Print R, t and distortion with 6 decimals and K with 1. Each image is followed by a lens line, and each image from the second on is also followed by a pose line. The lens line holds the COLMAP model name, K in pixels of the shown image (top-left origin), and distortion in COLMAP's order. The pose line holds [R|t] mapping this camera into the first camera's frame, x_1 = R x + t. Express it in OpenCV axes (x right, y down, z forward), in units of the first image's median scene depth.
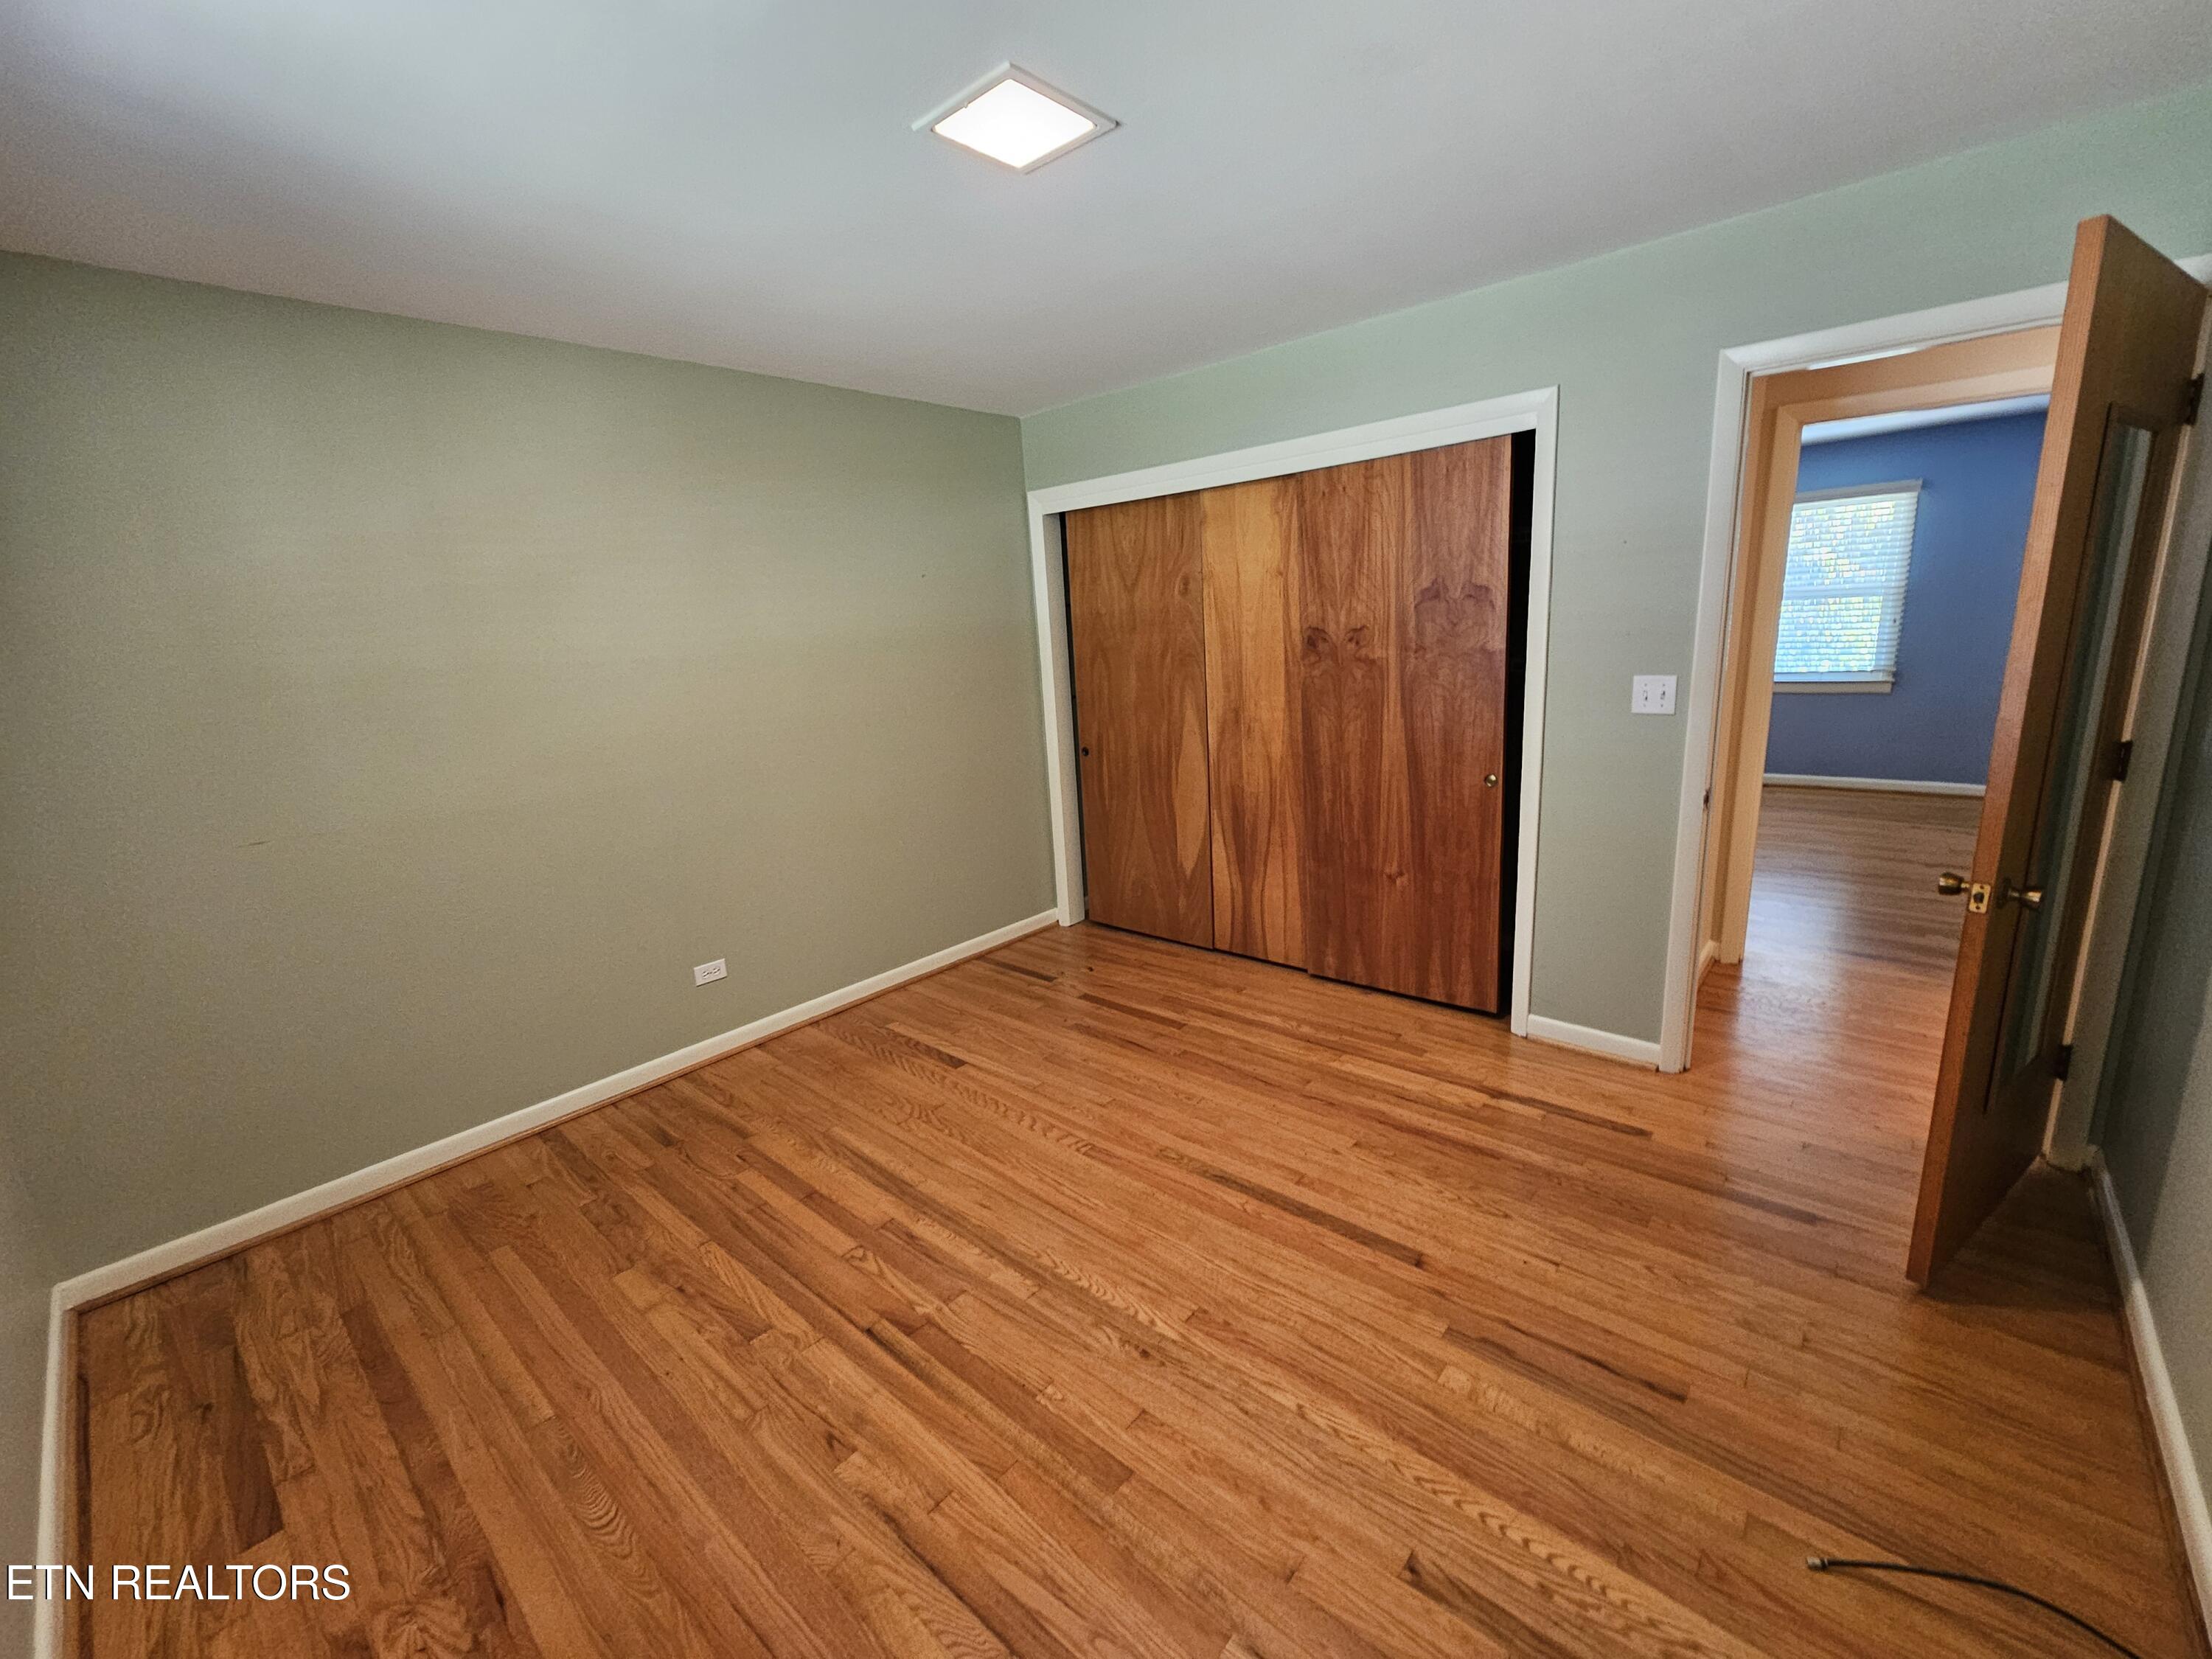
lens RADIAL K [[902.7, 0, 1112.2], [0, 902.7, 830.4], [0, 0, 1]] dist [0.002143, 0.001894]
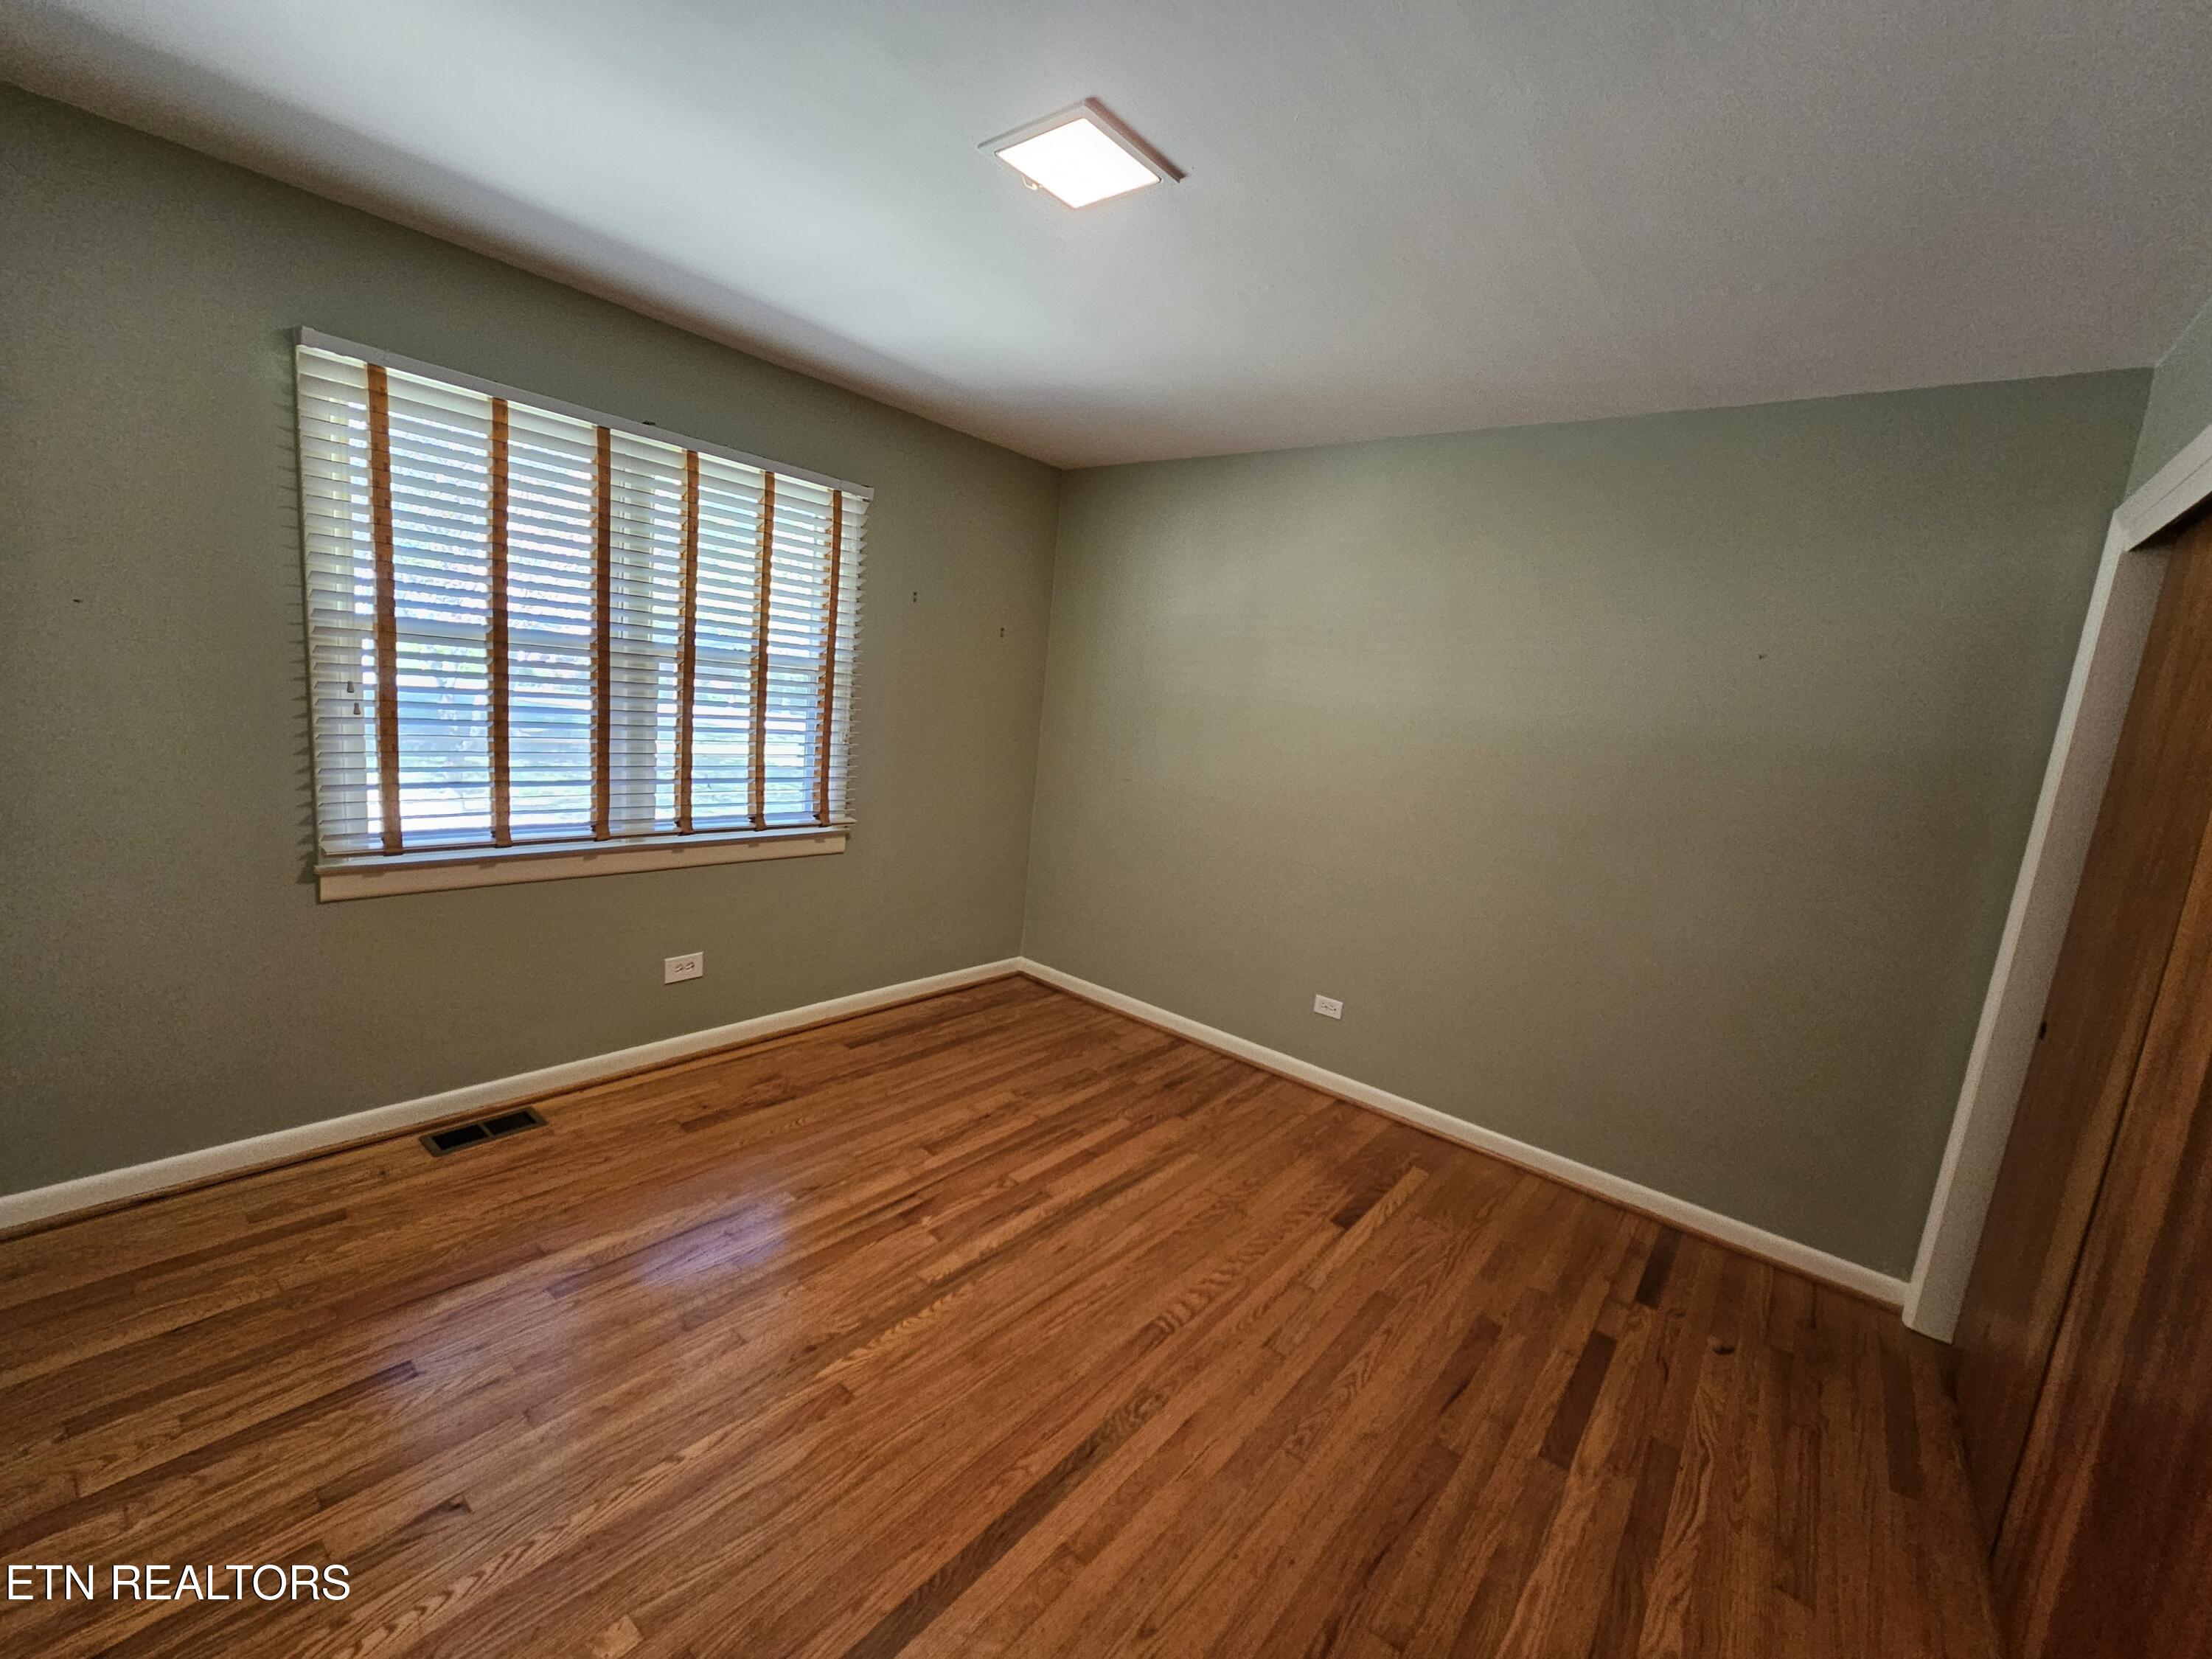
lens RADIAL K [[902.7, 0, 1114.1], [0, 902.7, 832.3], [0, 0, 1]] dist [0.002143, 0.001894]
pose [[0.038952, 0.222055, -0.974256, 0.736065], [-0.322202, 0.925710, 0.198109, -0.223243], [0.945869, 0.306190, 0.107605, 0.827921]]
